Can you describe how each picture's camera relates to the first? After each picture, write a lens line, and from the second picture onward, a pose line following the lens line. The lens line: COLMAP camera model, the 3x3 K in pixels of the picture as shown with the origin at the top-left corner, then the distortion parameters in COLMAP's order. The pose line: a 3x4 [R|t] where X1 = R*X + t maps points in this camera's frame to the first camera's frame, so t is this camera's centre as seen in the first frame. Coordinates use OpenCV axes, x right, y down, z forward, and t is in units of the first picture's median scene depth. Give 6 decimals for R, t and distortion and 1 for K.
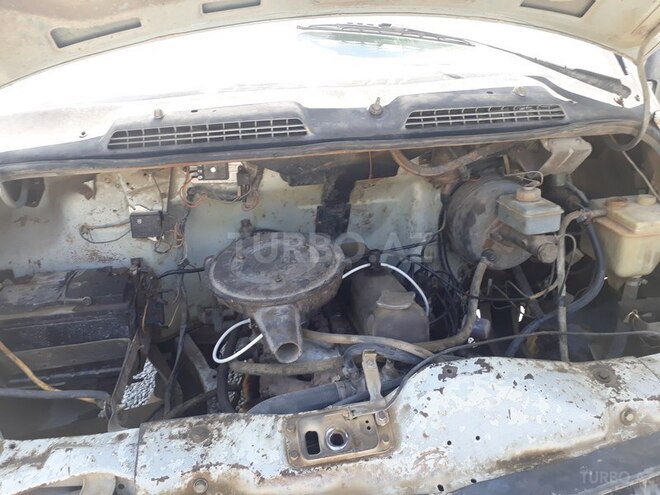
lens RADIAL K [[530.4, 0, 330.8], [0, 530.4, 266.3], [0, 0, 1]] dist [-0.007949, -0.016377]
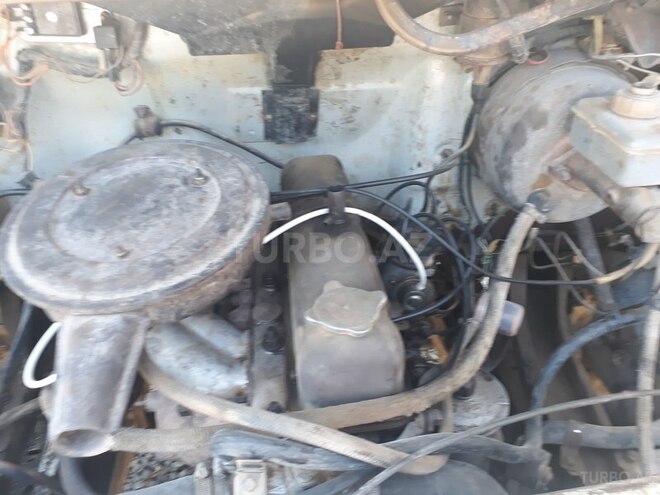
lens RADIAL K [[530.4, 0, 330.8], [0, 530.4, 266.3], [0, 0, 1]] dist [-0.007949, -0.016377]
pose [[0.995703, 0.080260, -0.046194, 0.103002], [-0.065868, 0.964452, 0.255918, -0.086056], [0.065092, -0.251776, 0.965594, 0.409261]]
